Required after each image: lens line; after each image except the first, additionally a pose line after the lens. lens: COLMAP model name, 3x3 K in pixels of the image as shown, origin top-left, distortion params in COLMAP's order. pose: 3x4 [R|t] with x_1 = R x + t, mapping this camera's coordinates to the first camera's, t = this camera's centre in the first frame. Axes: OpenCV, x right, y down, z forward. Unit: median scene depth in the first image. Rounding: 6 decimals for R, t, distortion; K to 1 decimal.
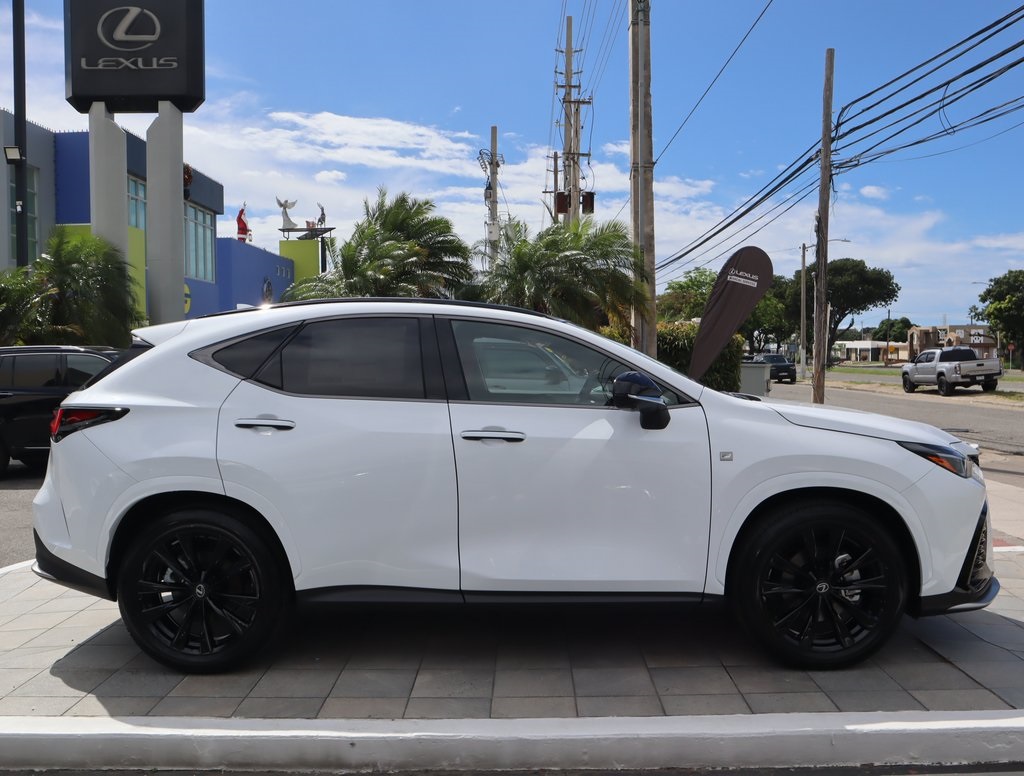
lens RADIAL K [[928.8, 0, 514.9], [0, 928.8, 387.3], [0, 0, 1]] dist [-0.070354, 0.050169]
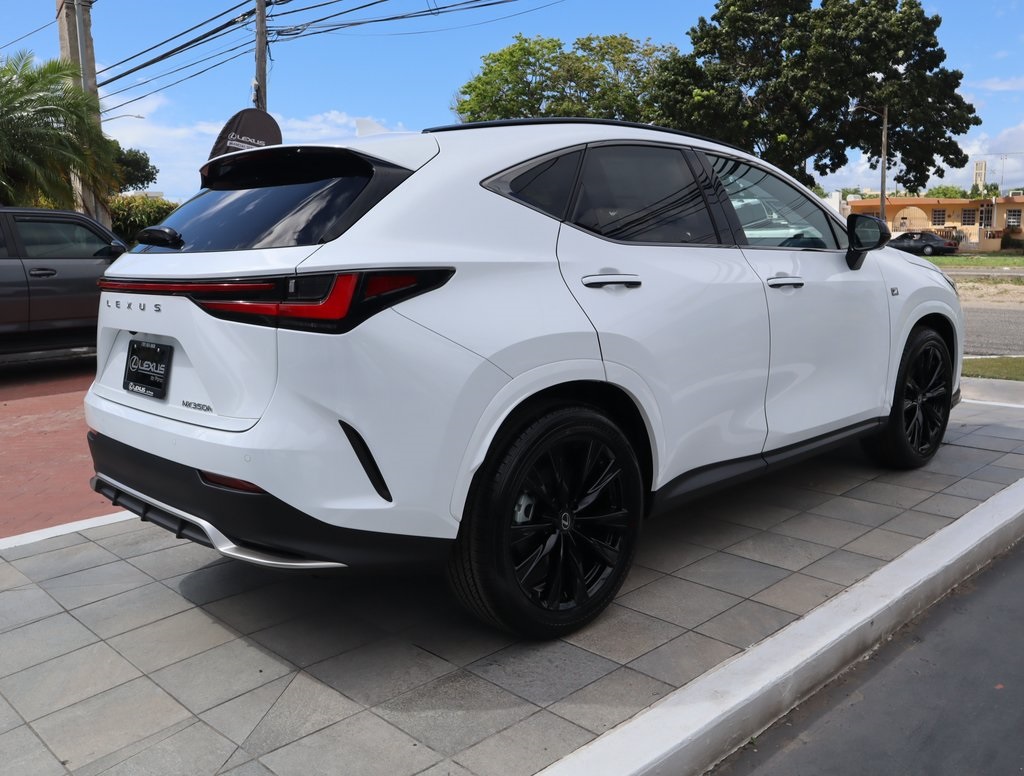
lens RADIAL K [[928.8, 0, 521.9], [0, 928.8, 387.8], [0, 0, 1]] dist [-0.070354, 0.050169]
pose [[0.705528, -0.127082, 0.697194, -0.827137], [0.039758, 0.989339, 0.140099, 0.016488], [-0.707565, -0.071125, 0.703059, 0.508440]]
